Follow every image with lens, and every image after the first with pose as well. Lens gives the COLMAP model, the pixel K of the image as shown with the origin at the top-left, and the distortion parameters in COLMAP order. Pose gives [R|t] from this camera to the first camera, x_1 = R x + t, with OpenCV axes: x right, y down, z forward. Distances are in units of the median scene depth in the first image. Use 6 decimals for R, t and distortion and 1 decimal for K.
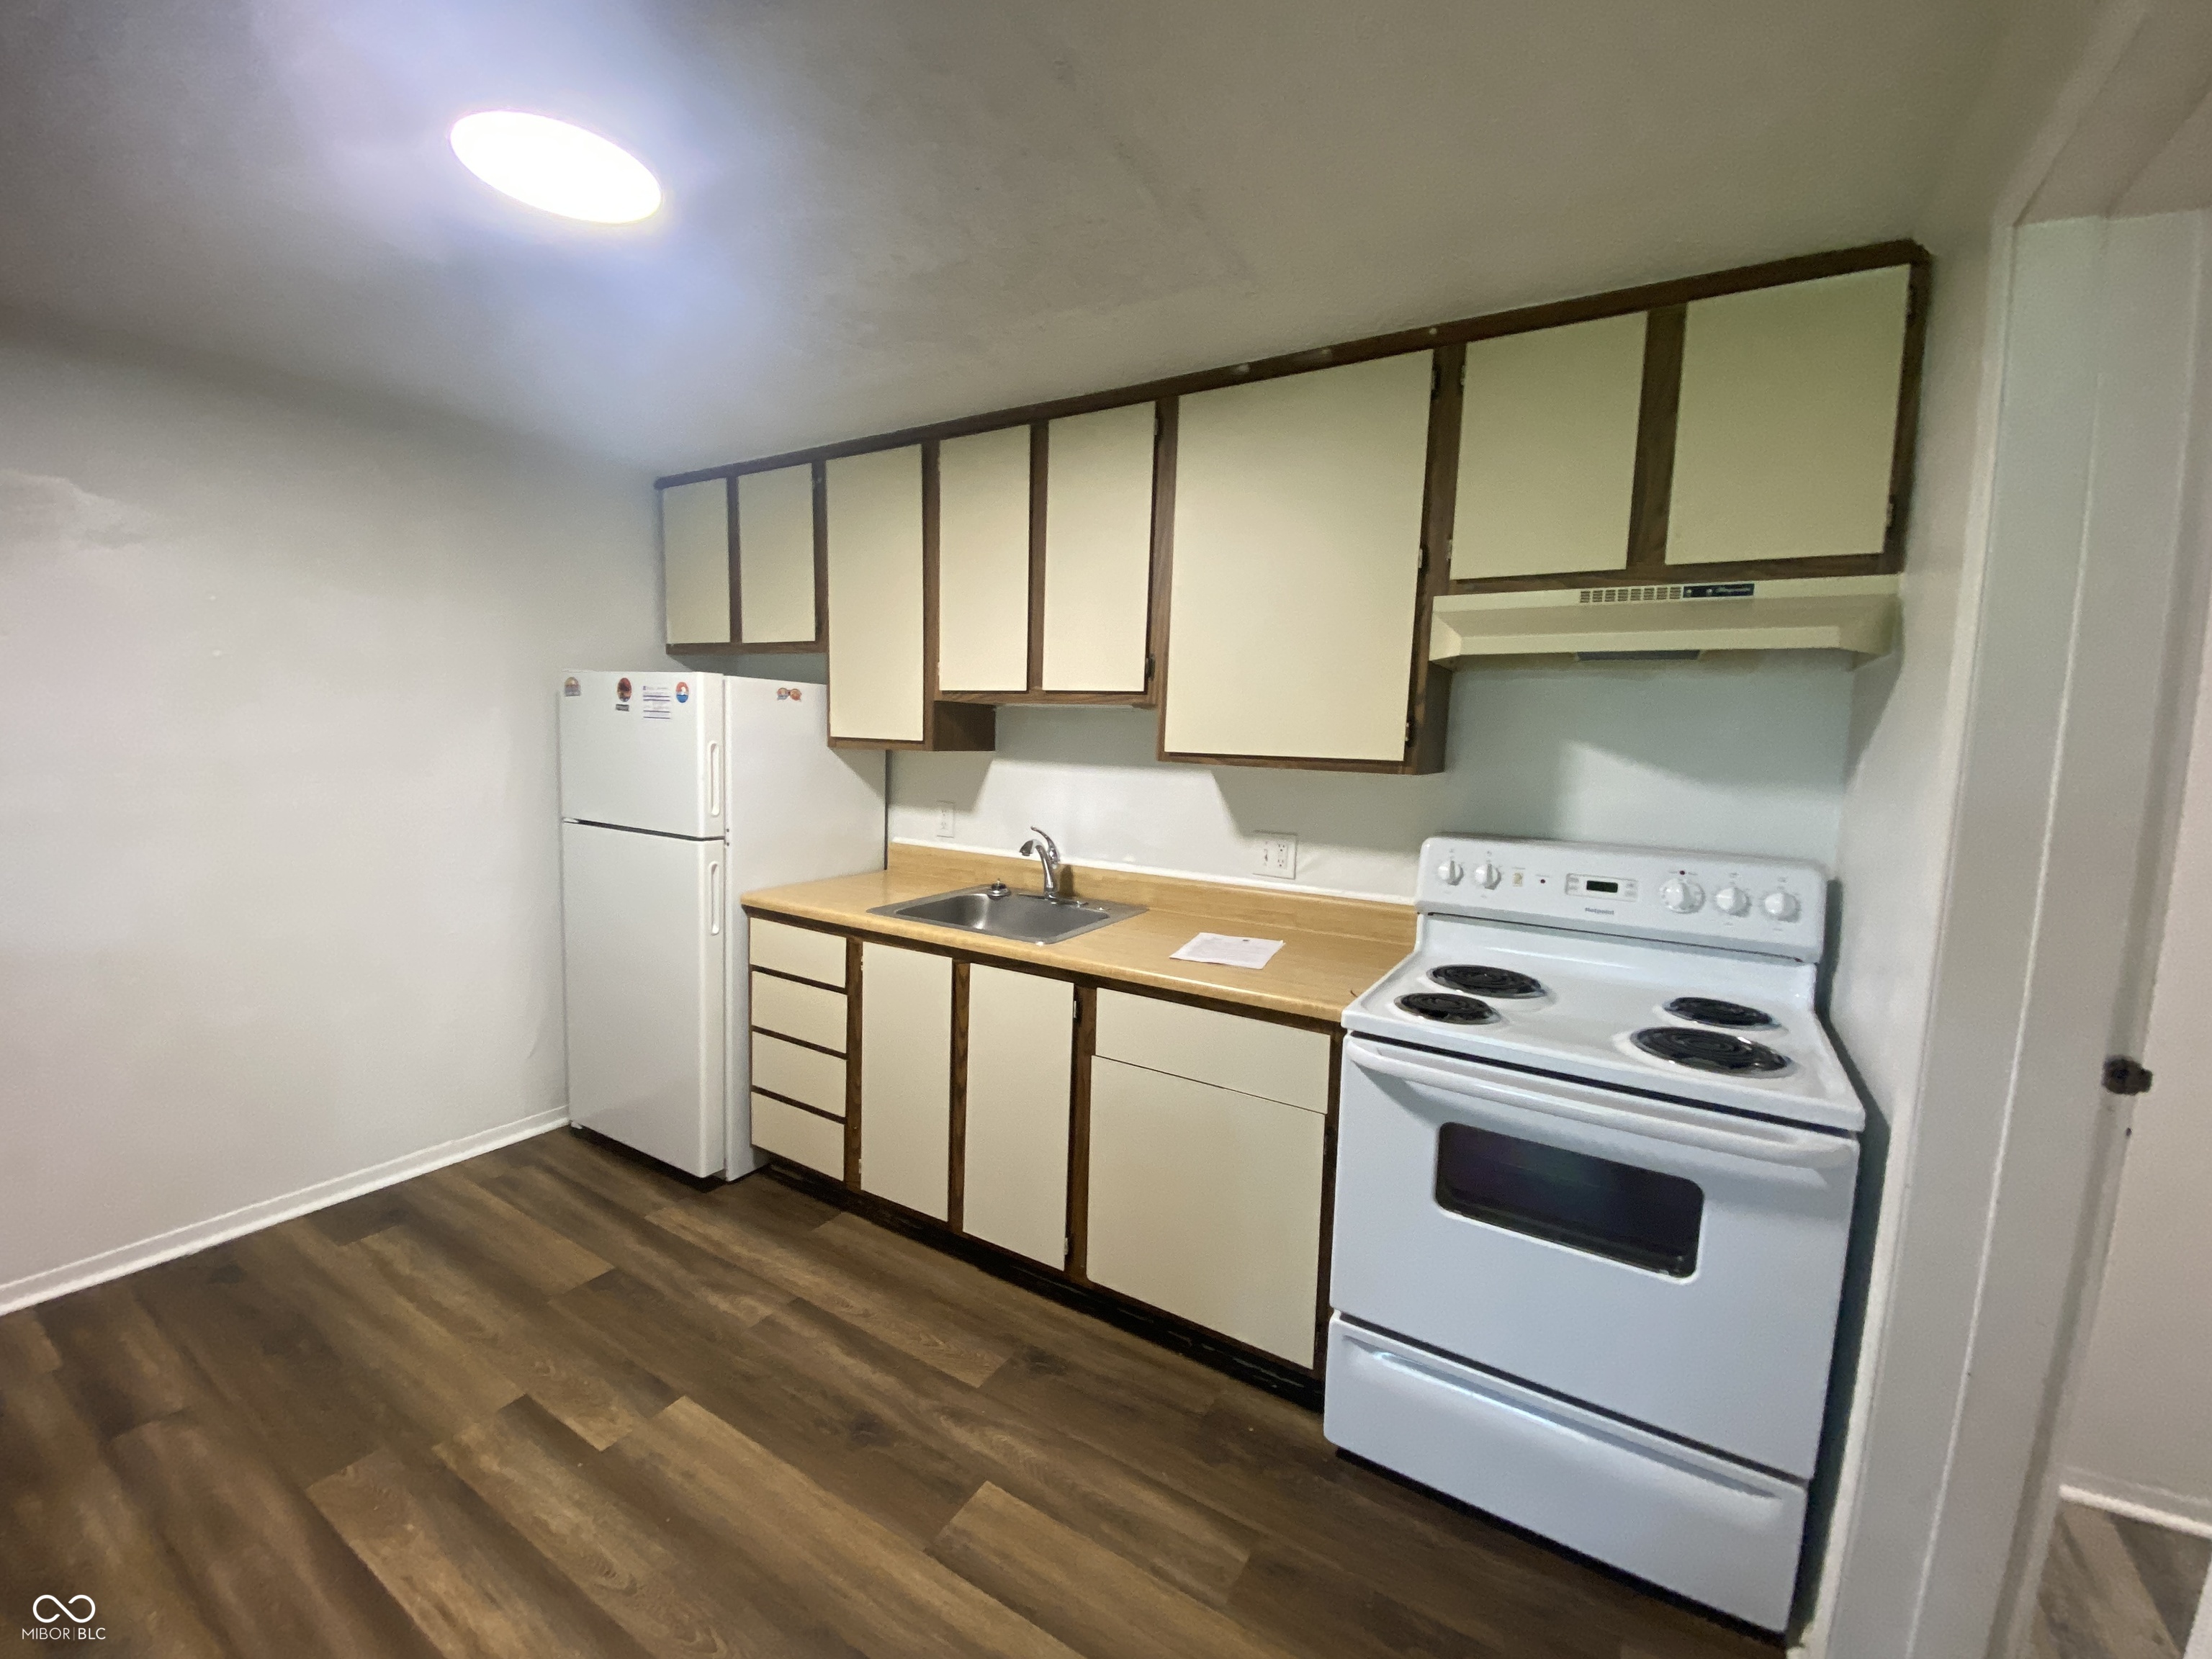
lens RADIAL K [[916.5, 0, 1098.9], [0, 916.5, 831.3], [0, 0, 1]] dist [-0.006426, -0.002037]
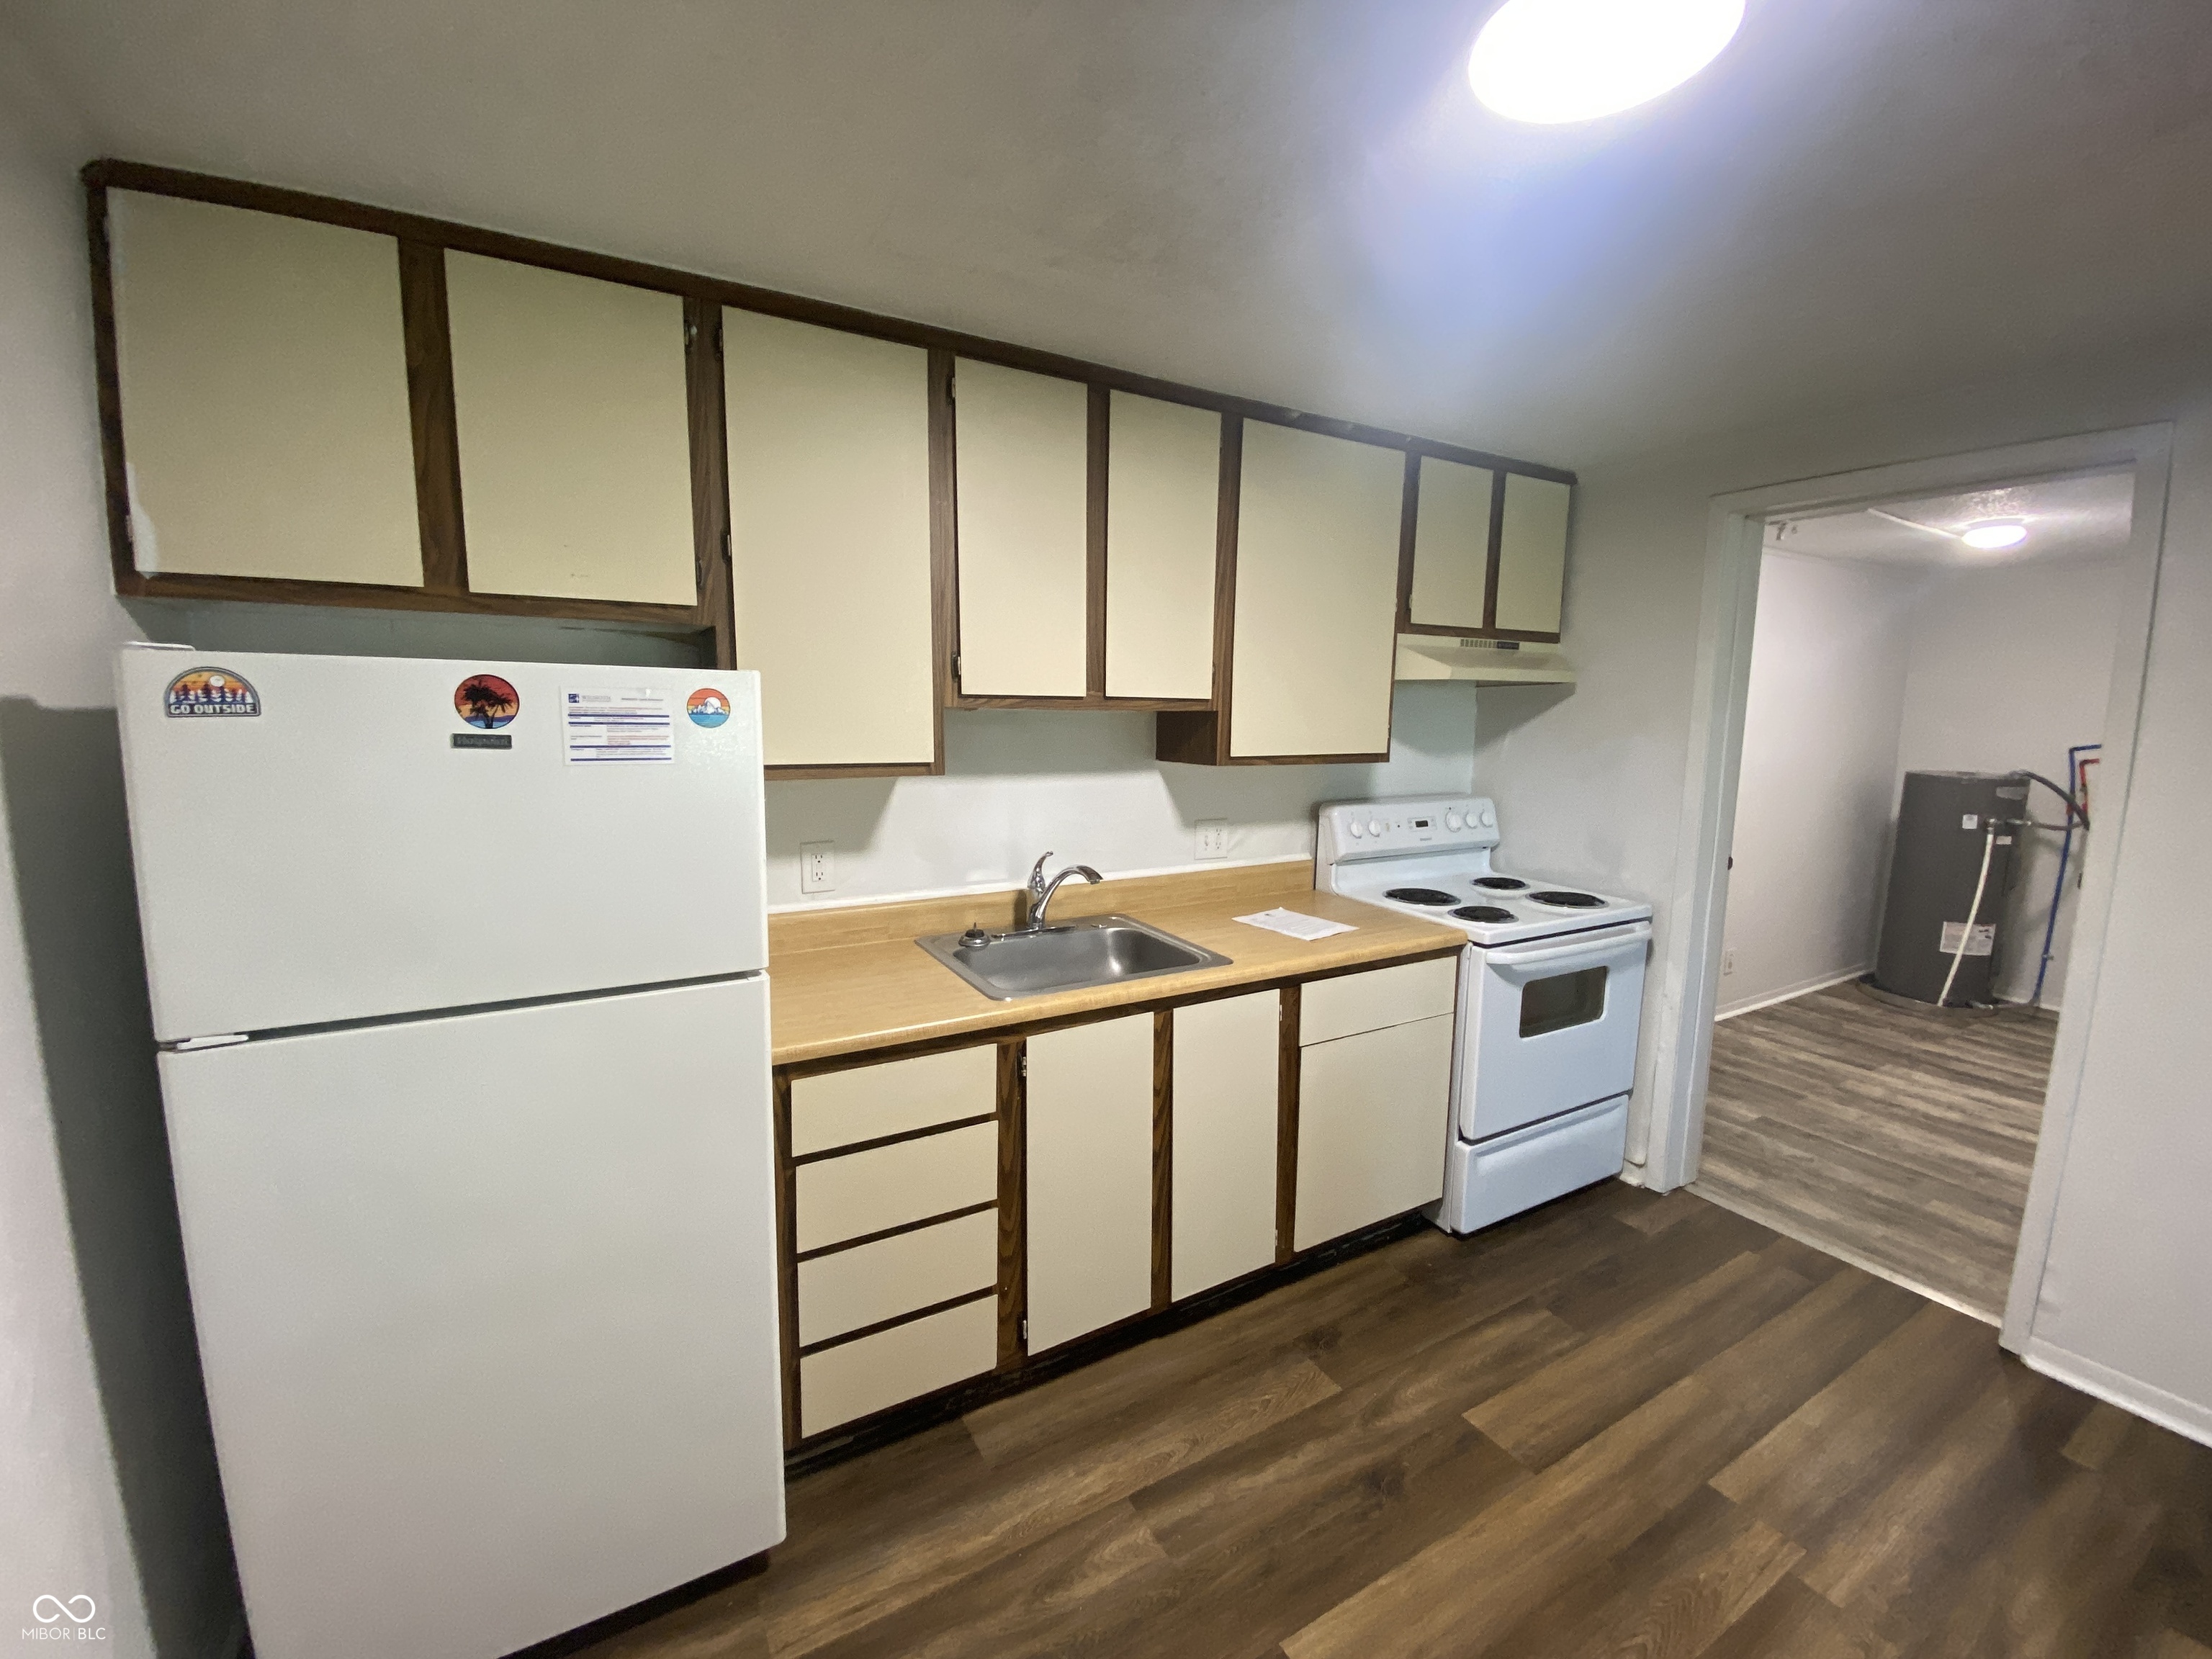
lens RADIAL K [[916.5, 0, 1111.3], [0, 916.5, 828.4], [0, 0, 1]] dist [-0.006426, -0.002037]
pose [[0.467230, -0.141830, 0.872685, -0.988090], [0.098077, 0.989272, 0.108268, -0.142536], [-0.878679, 0.035004, 0.476128, 0.665967]]
